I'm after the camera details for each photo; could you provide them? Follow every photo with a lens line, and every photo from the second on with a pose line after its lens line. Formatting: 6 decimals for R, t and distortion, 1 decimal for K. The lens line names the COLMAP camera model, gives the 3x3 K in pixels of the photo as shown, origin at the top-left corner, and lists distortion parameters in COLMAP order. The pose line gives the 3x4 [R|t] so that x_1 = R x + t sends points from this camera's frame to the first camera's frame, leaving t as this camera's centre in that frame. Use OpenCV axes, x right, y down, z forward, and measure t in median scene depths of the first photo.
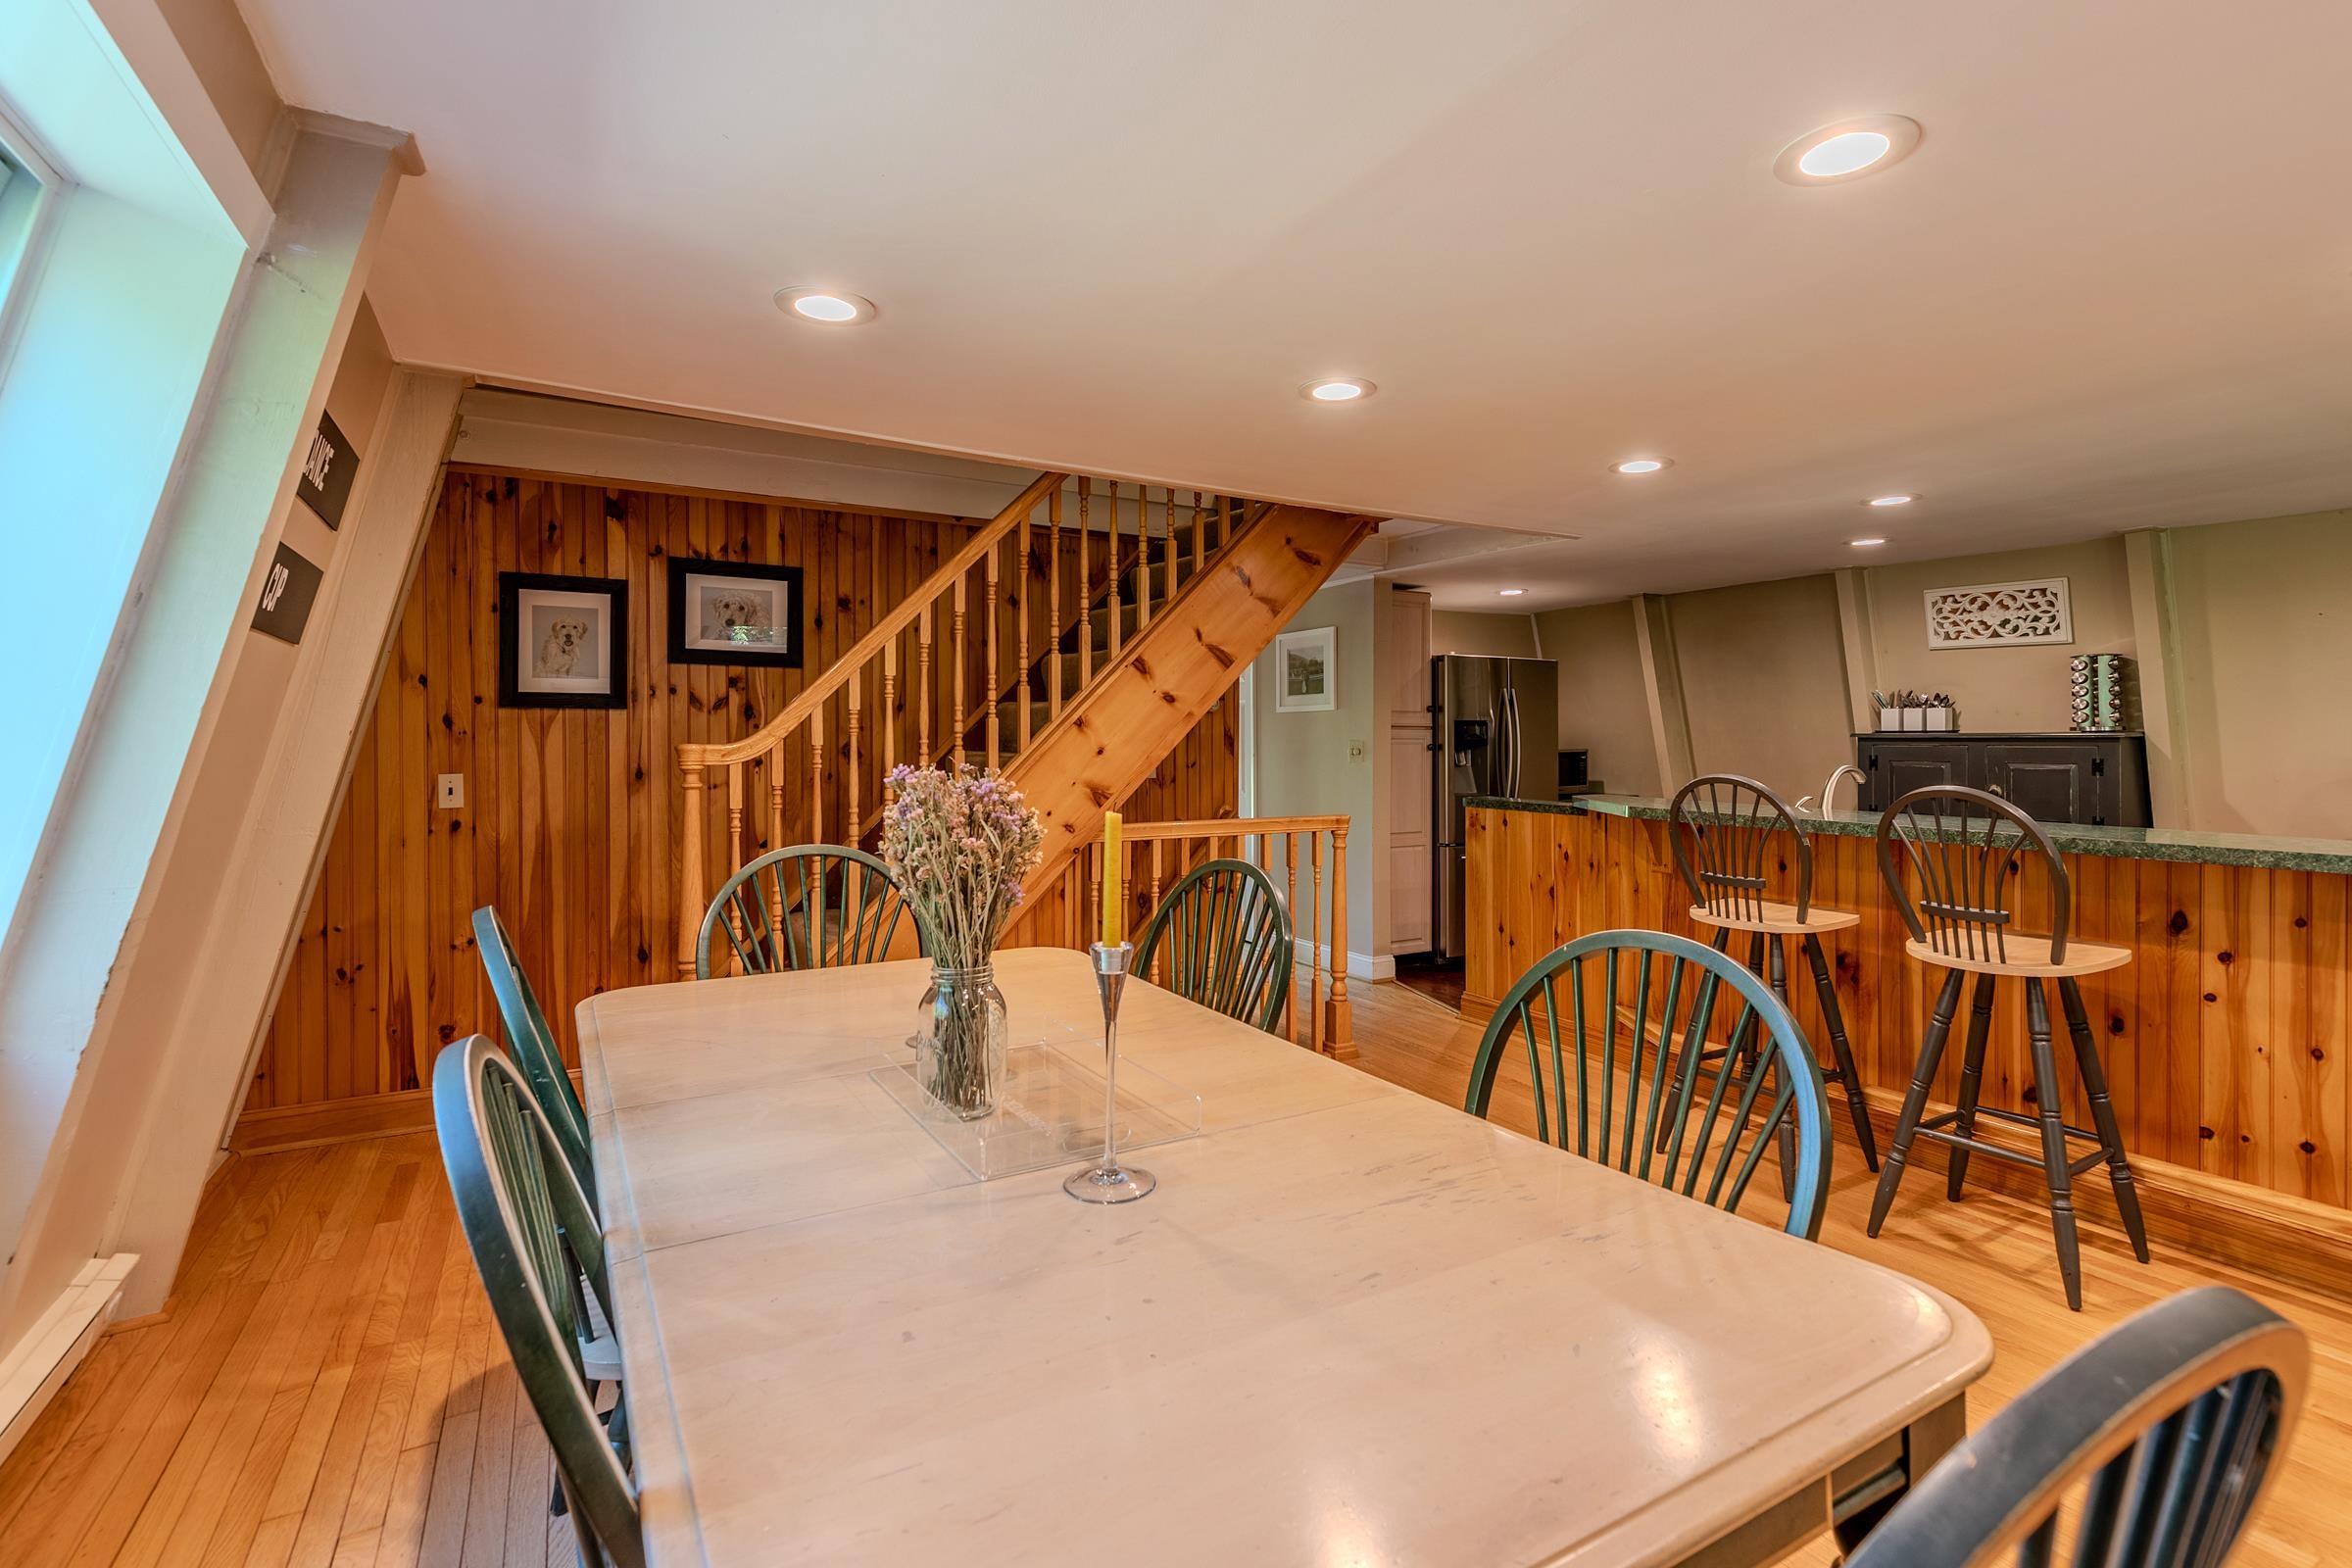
lens RADIAL K [[1081.7, 0, 1224.6], [0, 1081.7, 752.9], [0, 0, 1]] dist [-0.000024, -0.000159]
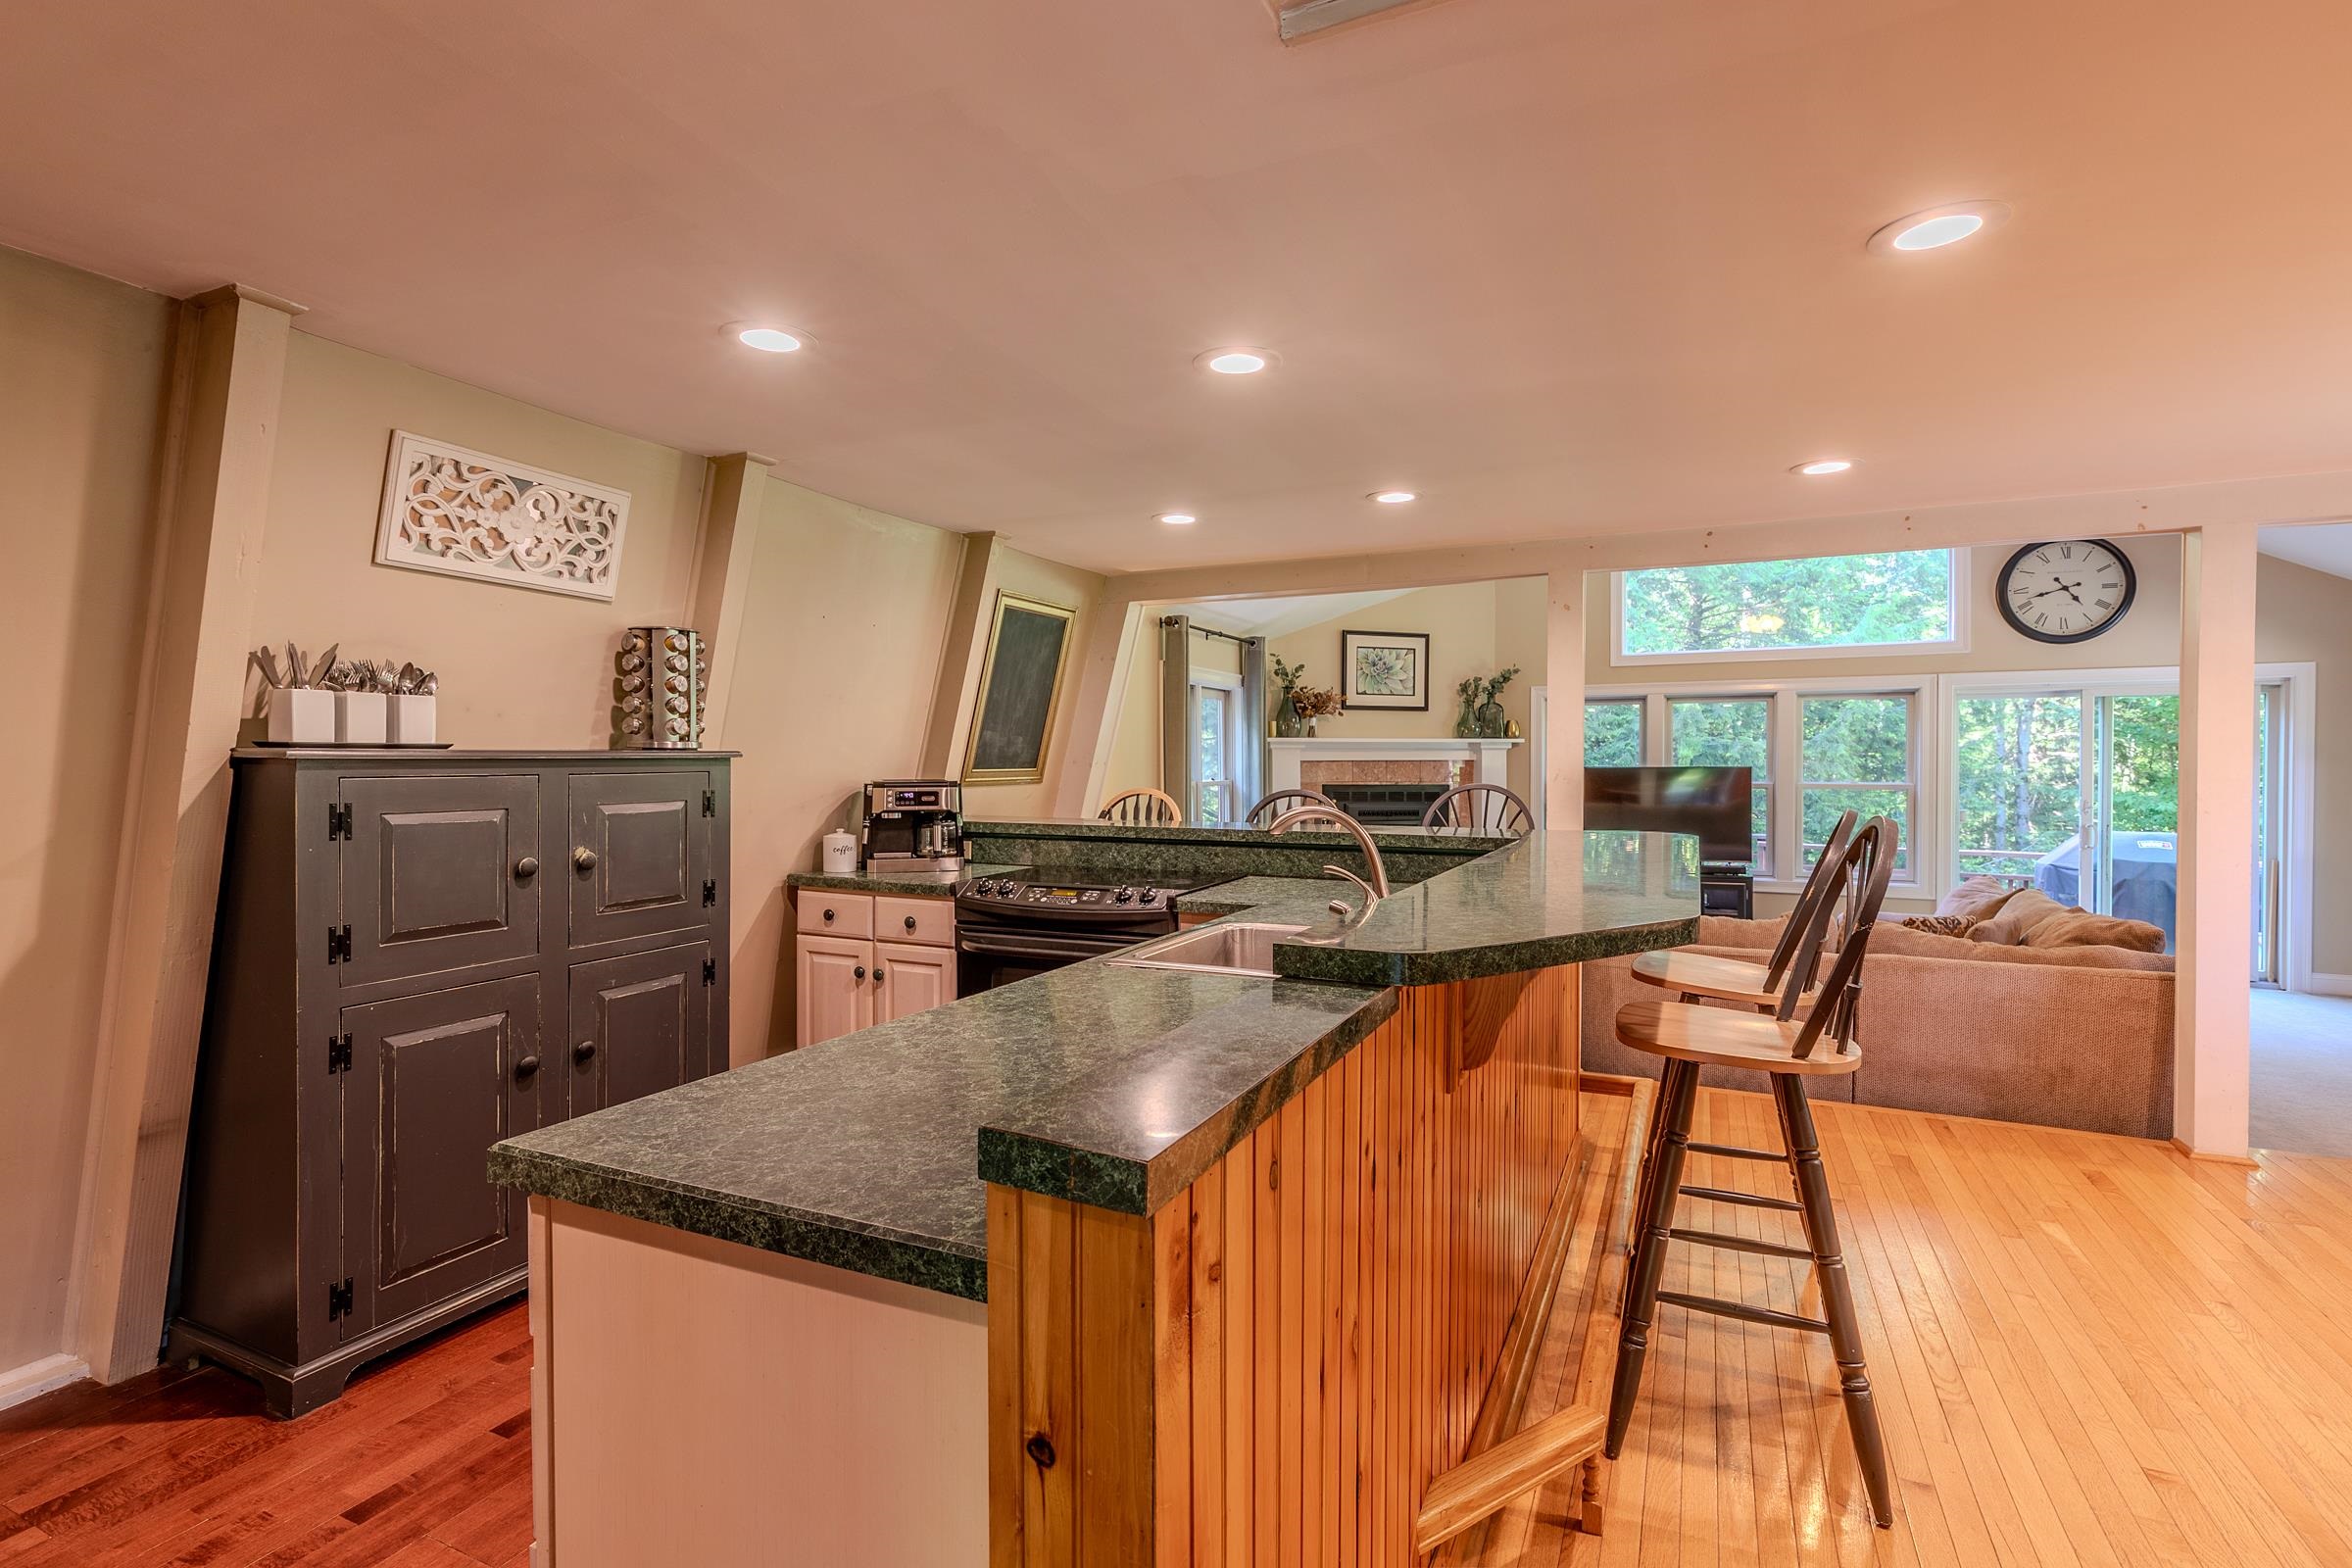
lens RADIAL K [[1102.9, 0, 1176.0], [0, 1102.9, 784.0], [0, 0, 1]] dist [-0.002597, -0.000576]
pose [[-0.546381, -0.020419, 0.837288, 0.115226], [0.013566, 0.999356, 0.033224, -0.019749], [-0.837427, 0.029512, -0.545752, 1.313989]]
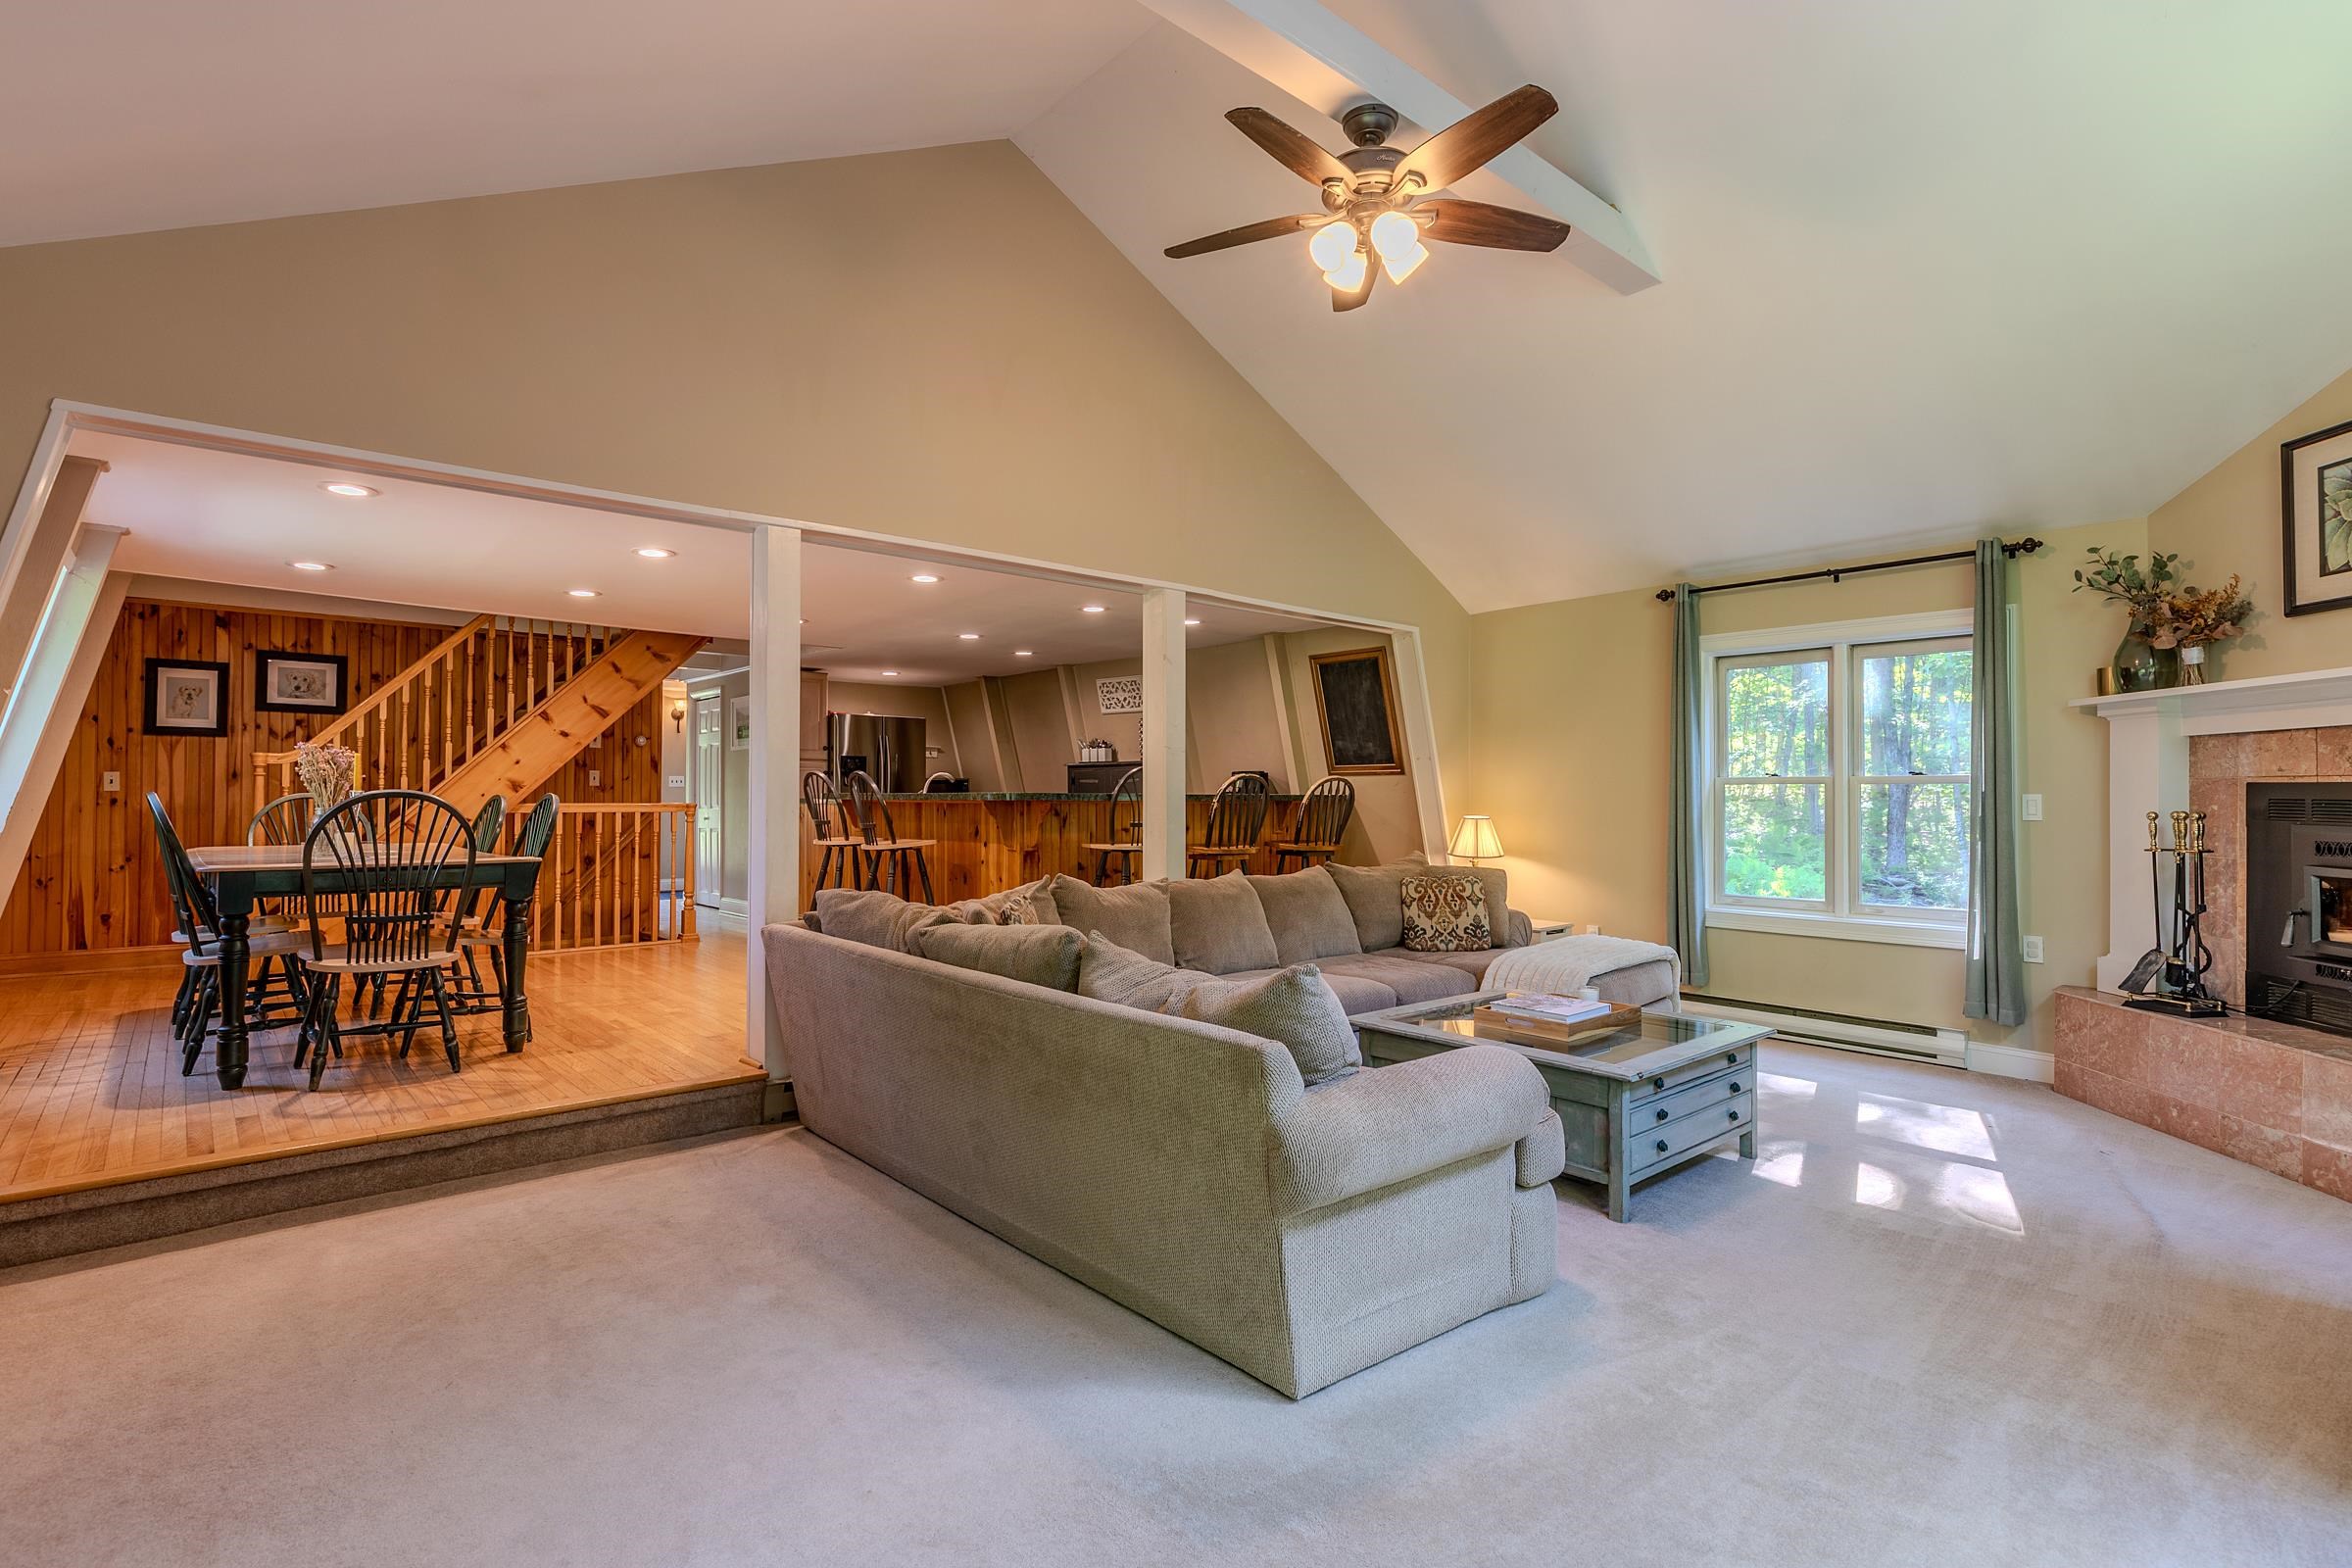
lens RADIAL K [[1102.9, 0, 1176.0], [0, 1102.9, 784.0], [0, 0, 1]] dist [-0.002597, -0.000576]
pose [[0.984227, 0.002928, 0.176887, 0.620632], [0.002057, 0.999606, -0.027992, 0.085638], [-0.176899, 0.027914, 0.983833, -0.983130]]
